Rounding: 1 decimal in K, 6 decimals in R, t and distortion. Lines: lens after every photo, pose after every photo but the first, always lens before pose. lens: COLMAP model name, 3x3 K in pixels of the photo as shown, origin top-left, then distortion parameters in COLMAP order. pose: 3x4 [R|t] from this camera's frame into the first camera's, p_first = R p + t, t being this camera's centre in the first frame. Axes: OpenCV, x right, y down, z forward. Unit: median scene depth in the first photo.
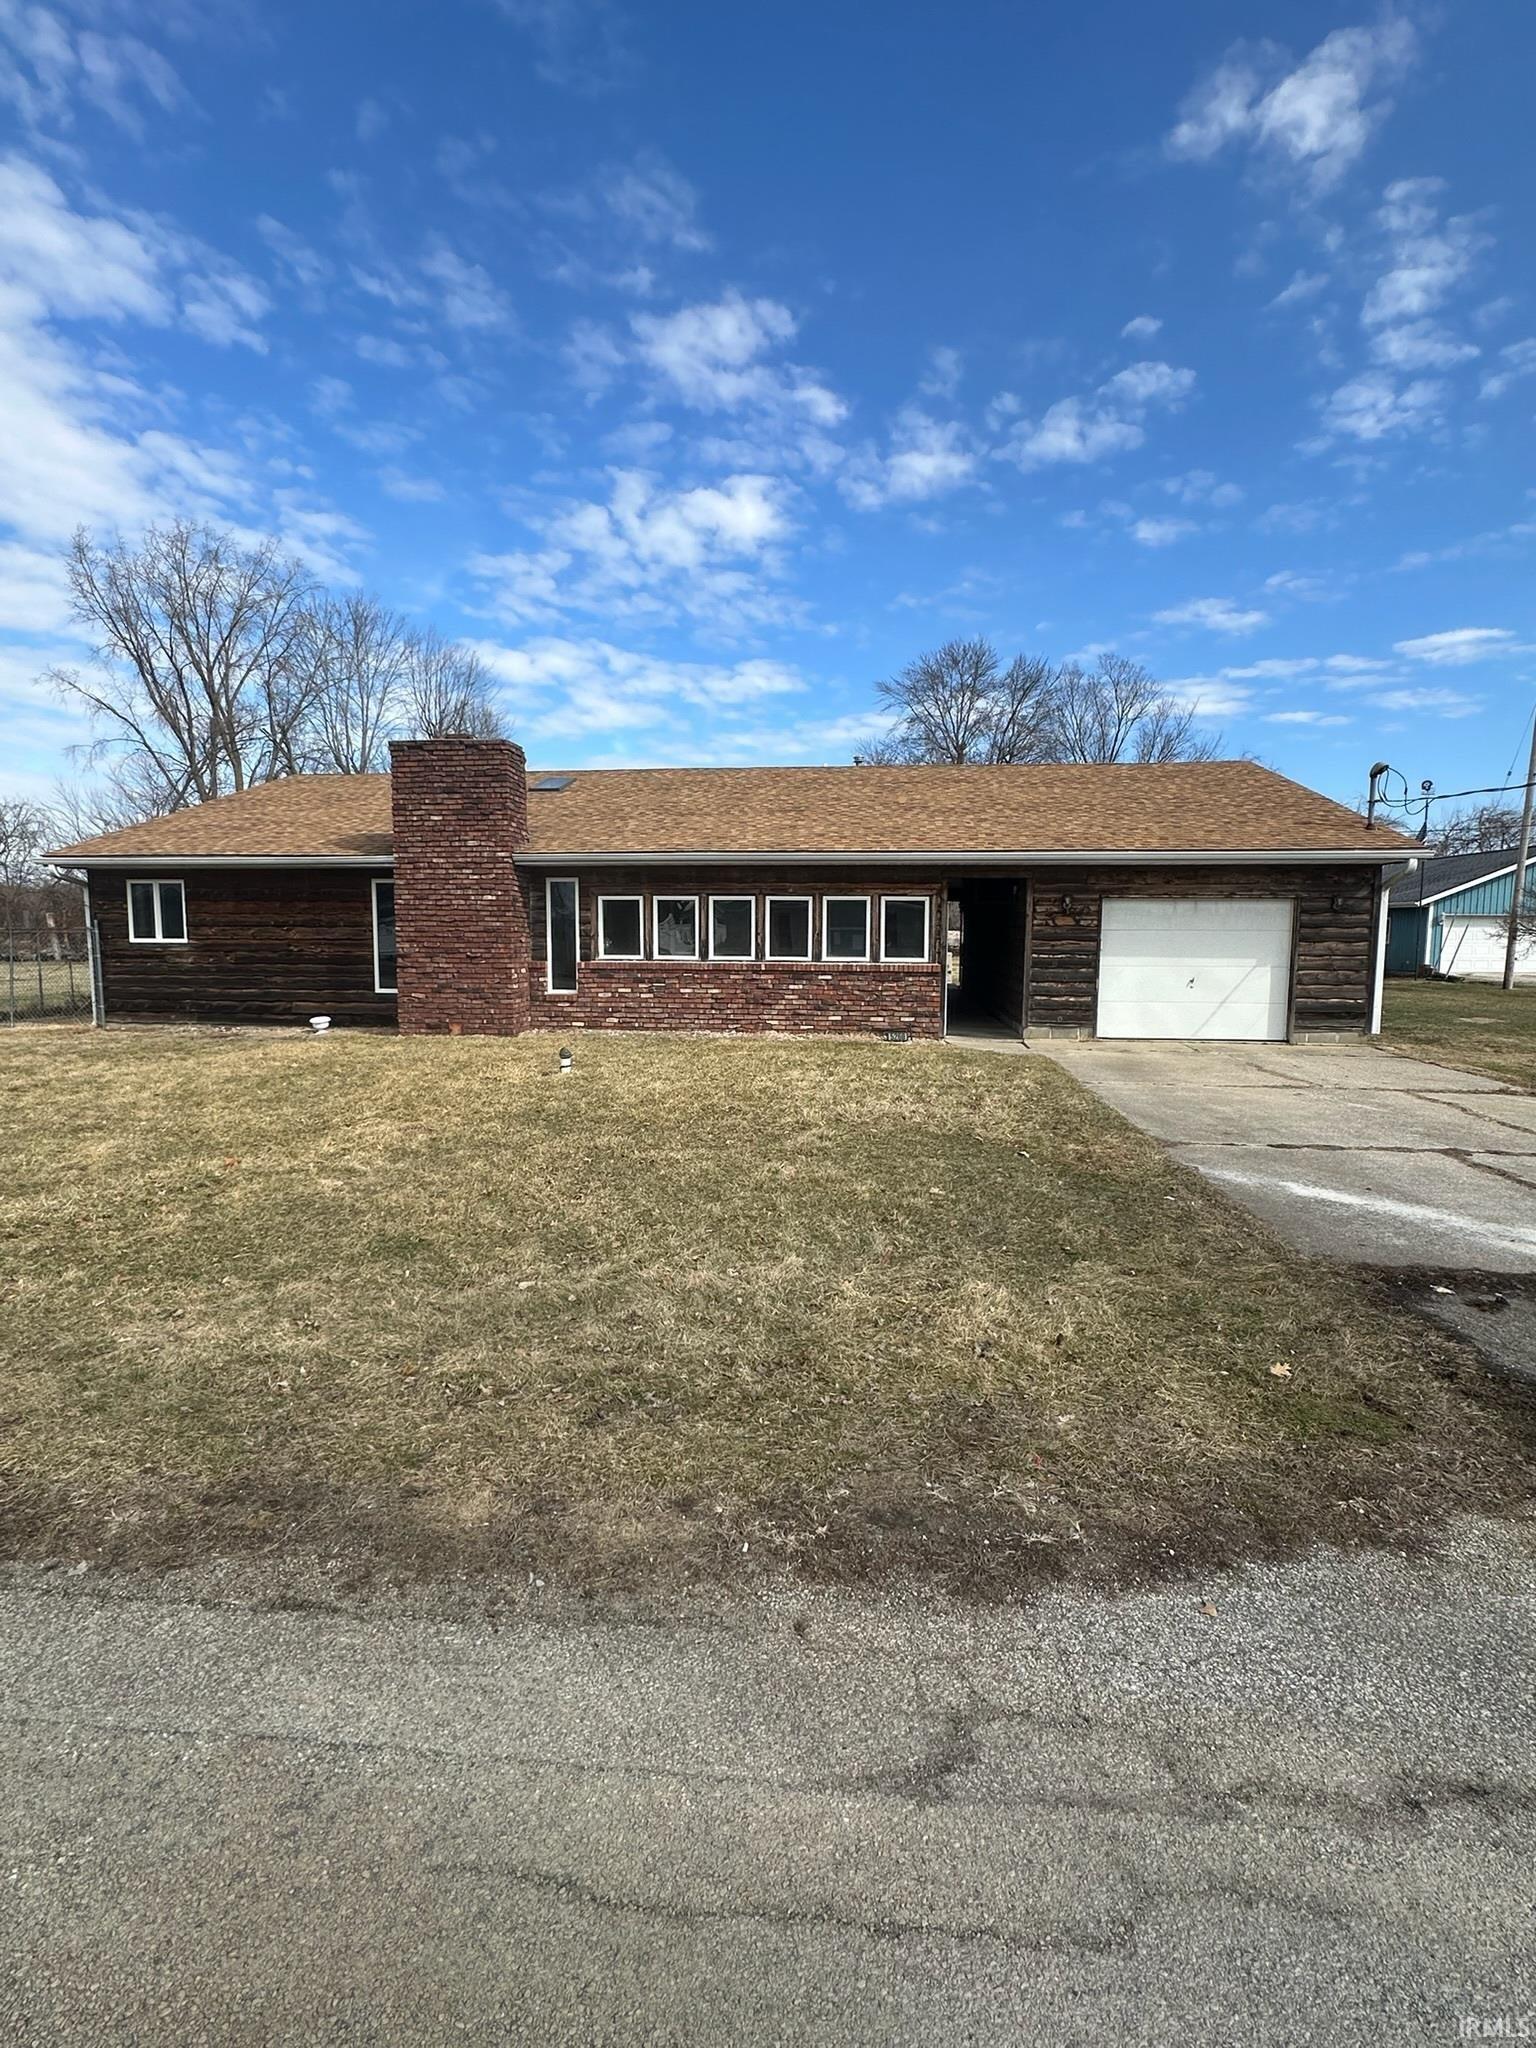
lens RADIAL K [[1022.0, 0, 763.6], [0, 1022.0, 1017.9], [0, 0, 1]] dist [0.006309, -0.000185]
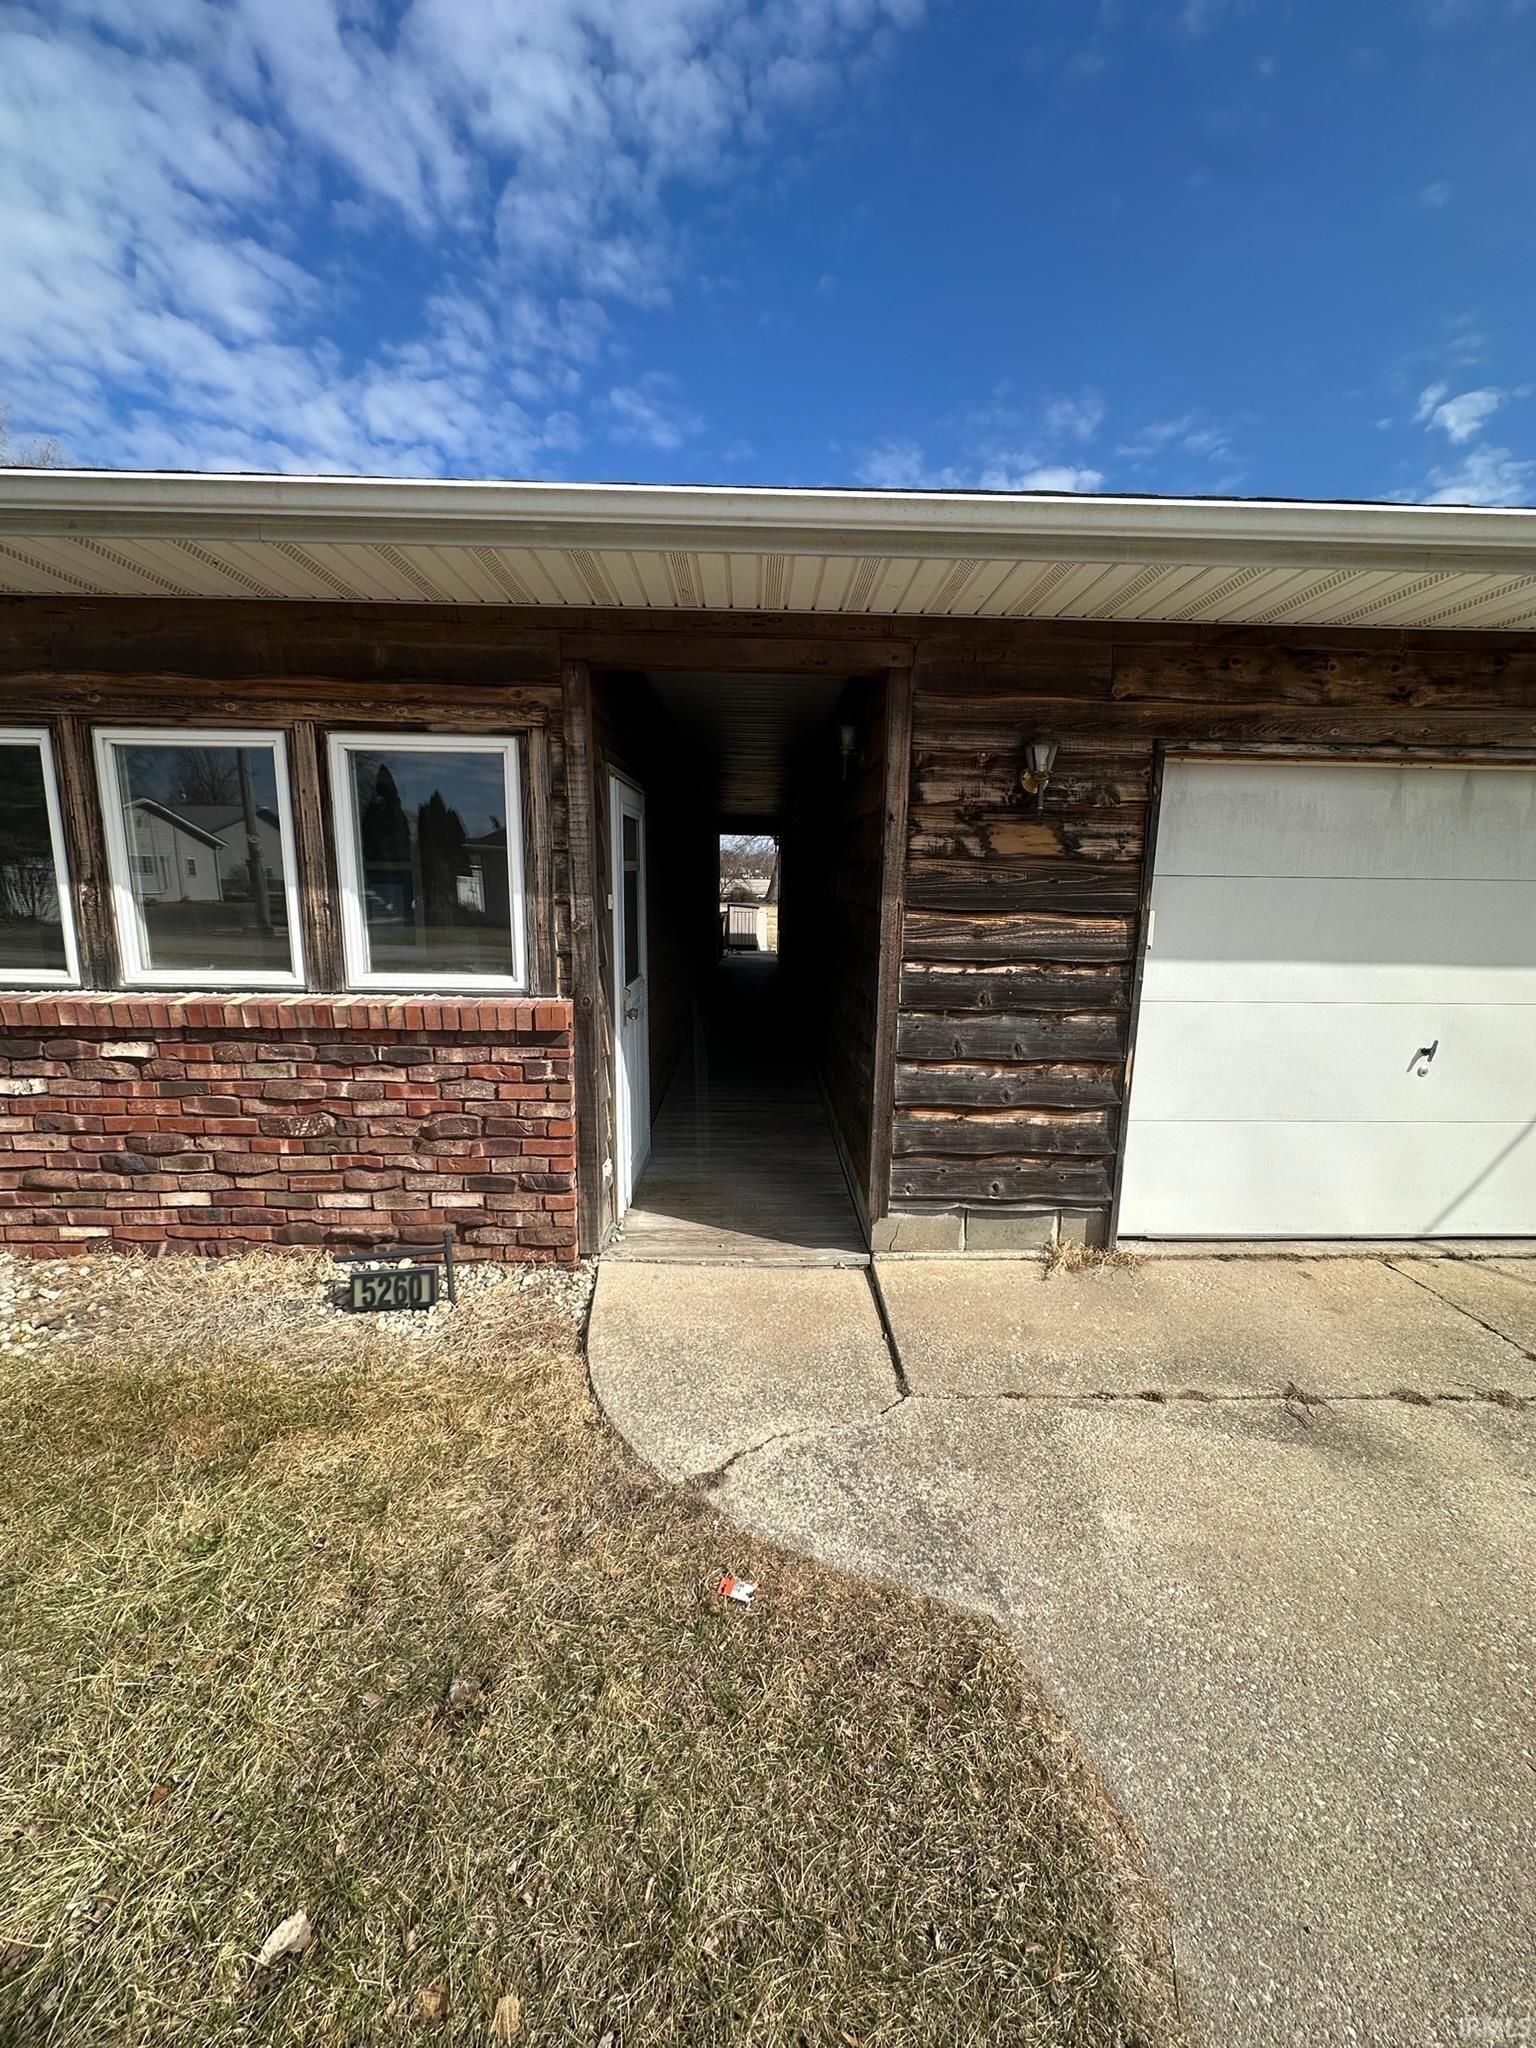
lens RADIAL K [[816.5, 0, 773.5], [0, 816.5, 1031.3], [0, 0, 1]] dist [-0.003345, -0.000136]
pose [[0.992232, -0.013902, 0.123624, 0.197859], [0.002770, 0.995958, 0.089772, -0.062825], [-0.124372, -0.088732, 0.988260, 0.776319]]
